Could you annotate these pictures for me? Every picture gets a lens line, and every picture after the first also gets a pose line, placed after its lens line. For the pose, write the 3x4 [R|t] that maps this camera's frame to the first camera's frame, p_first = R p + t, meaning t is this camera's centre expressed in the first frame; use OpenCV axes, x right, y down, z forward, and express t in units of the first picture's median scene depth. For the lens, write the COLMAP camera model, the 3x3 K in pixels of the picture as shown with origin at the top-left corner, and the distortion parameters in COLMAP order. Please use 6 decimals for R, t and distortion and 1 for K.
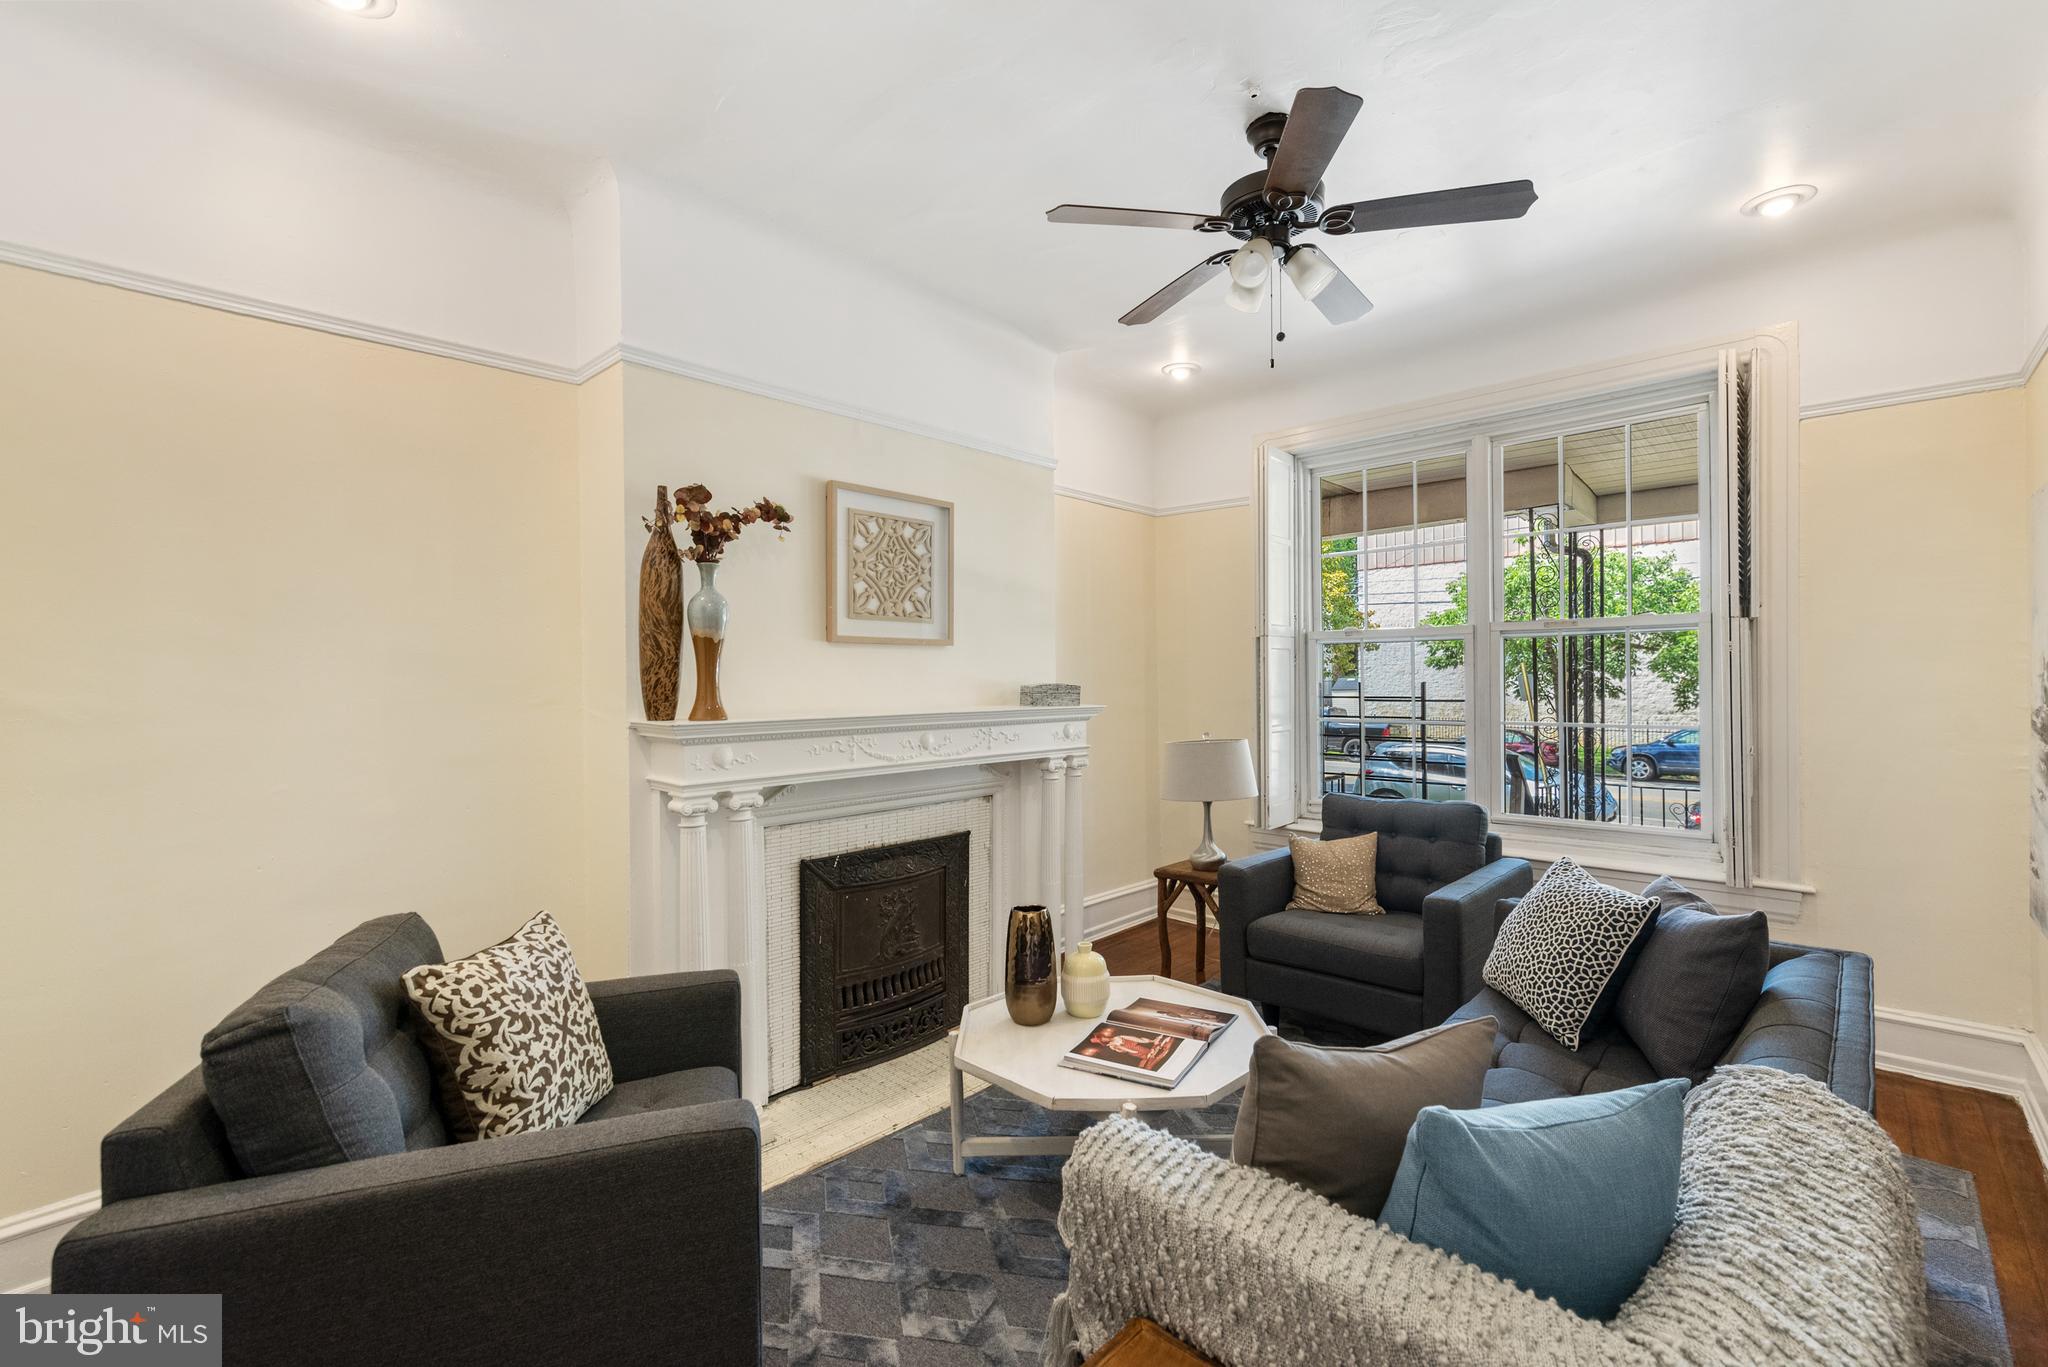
lens RADIAL K [[894.1, 0, 1031.4], [0, 894.1, 677.1], [0, 0, 1]] dist [0.002265, 0.000038]
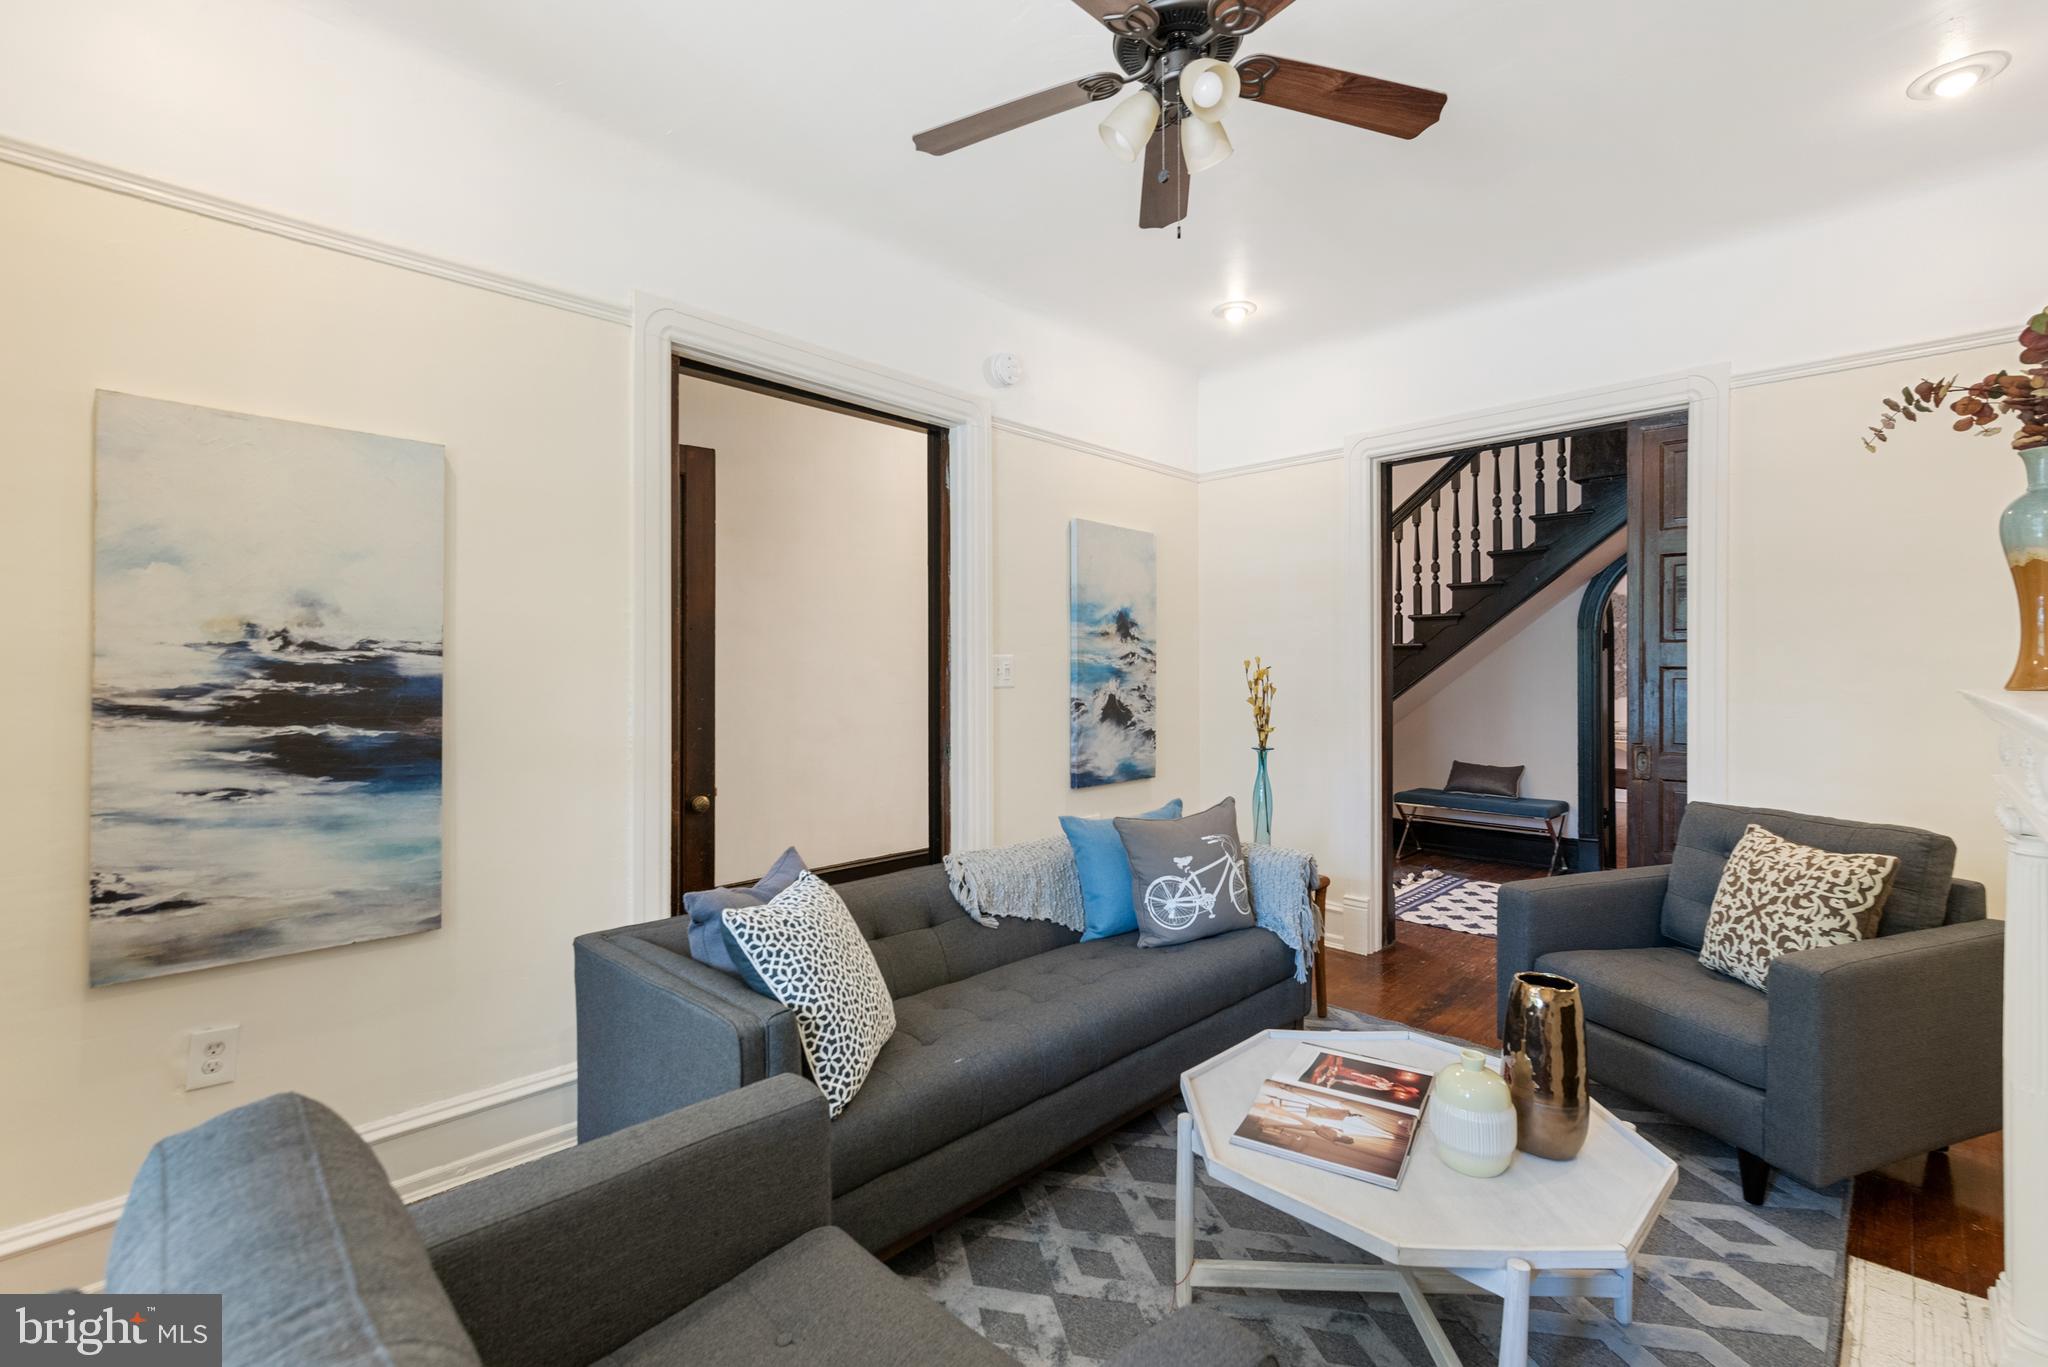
lens RADIAL K [[894.1, 0, 1023.3], [0, 894.1, 673.7], [0, 0, 1]] dist [0.002265, 0.000038]
pose [[-0.999511, 0.010348, 0.029518, 0.298461], [0.010311, 0.999946, -0.001401, 0.022825], [-0.029531, -0.001096, -0.999563, 1.379402]]
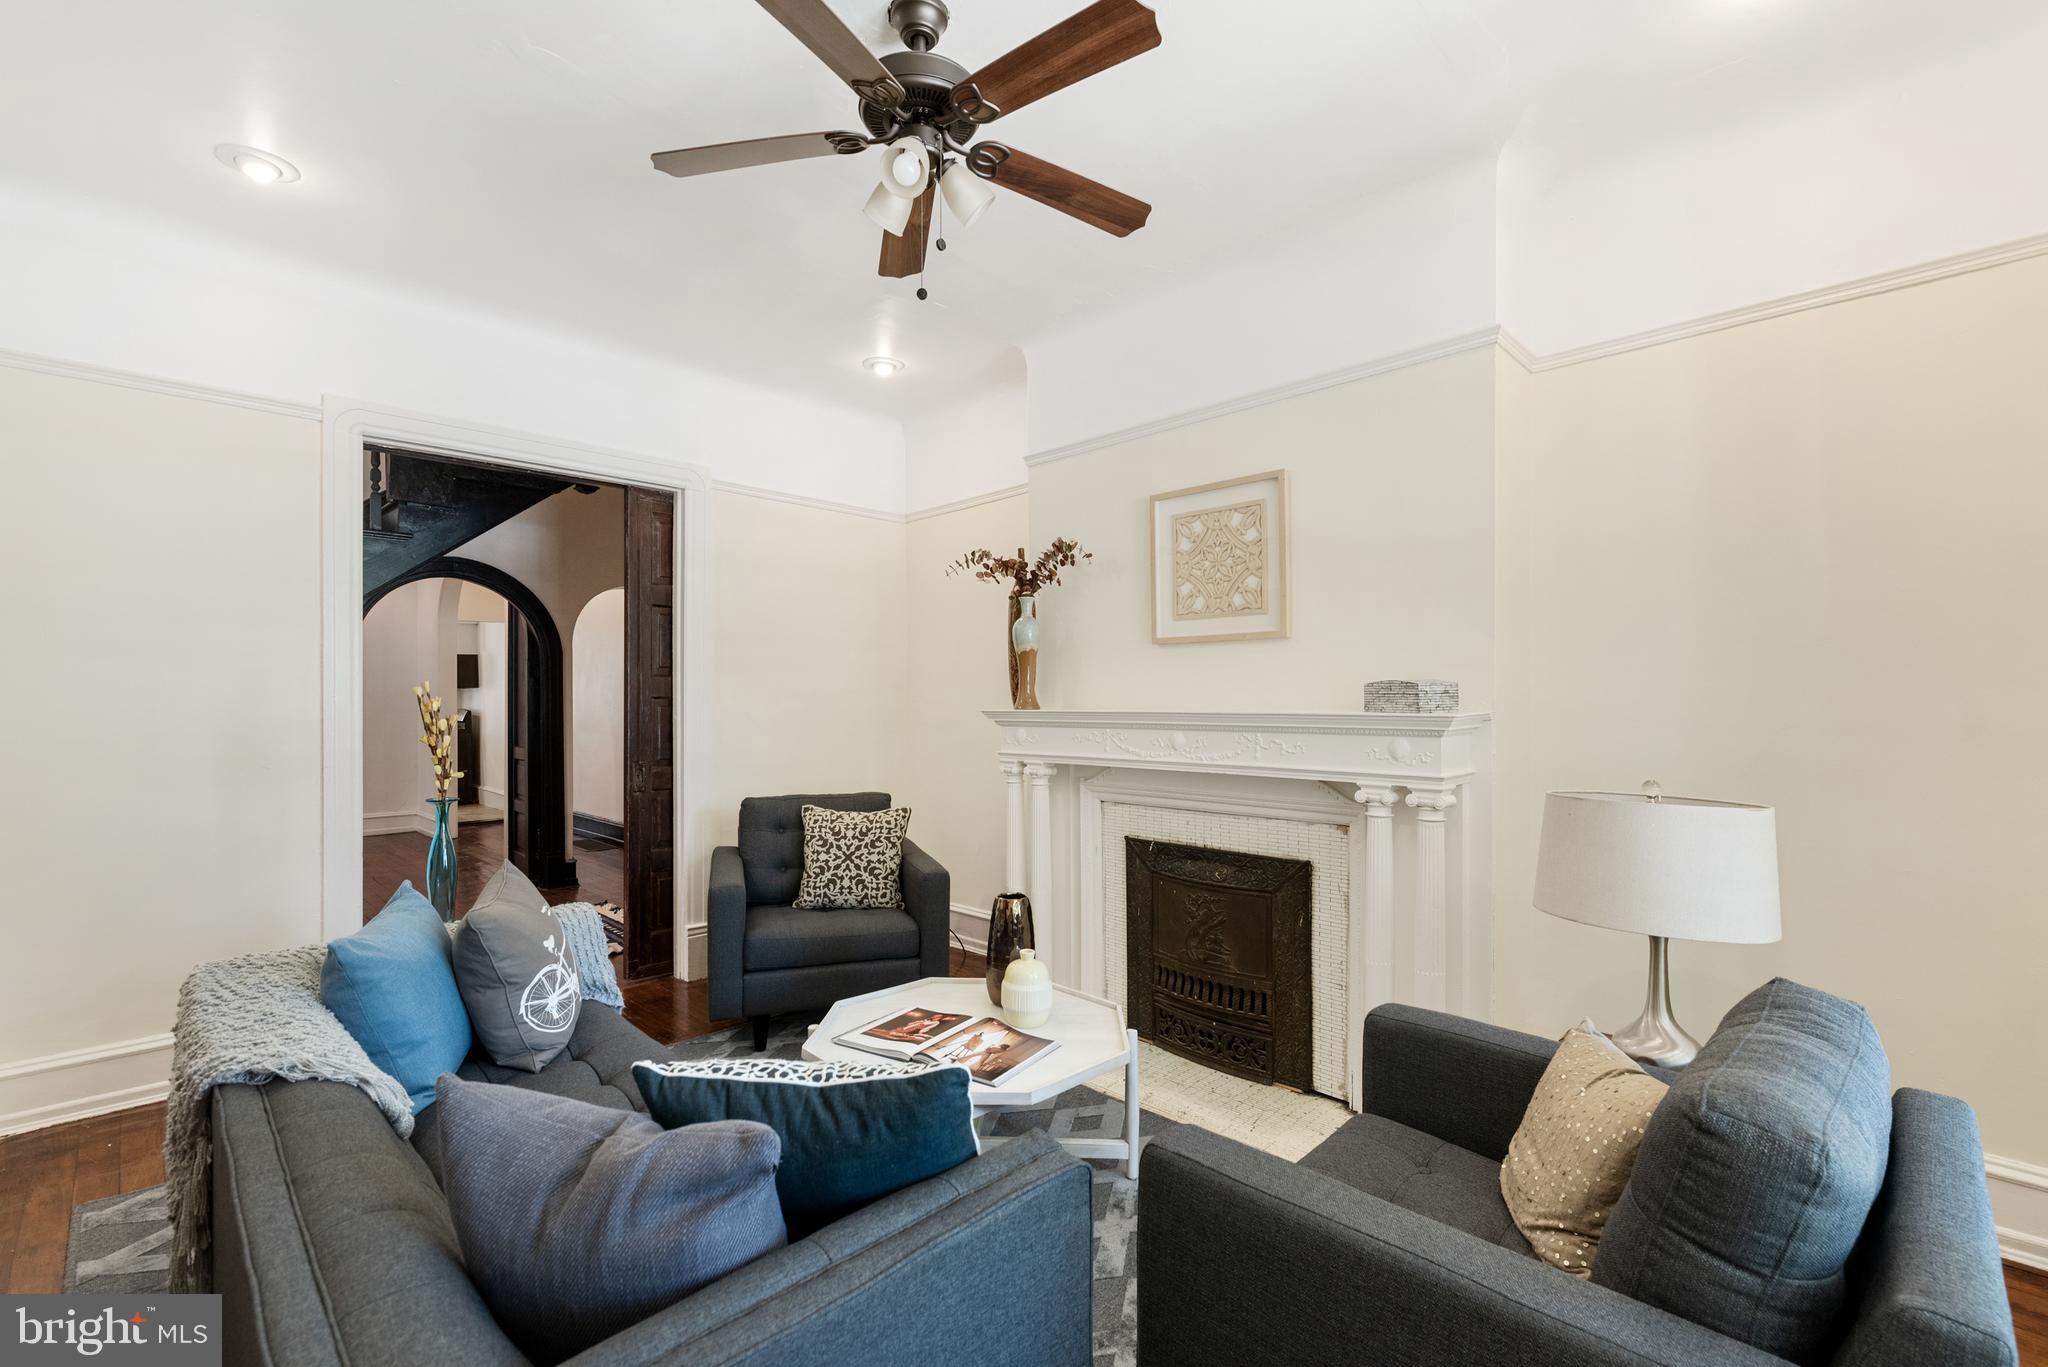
lens RADIAL K [[894.1, 0, 1032.0], [0, 894.1, 698.8], [0, 0, 1]] dist [0.002265, 0.000038]
pose [[-0.040787, 0.006836, -0.999144, 0.856145], [0.007163, 0.999953, 0.006549, 0.017651], [0.999142, -0.006890, -0.040834, 0.880476]]
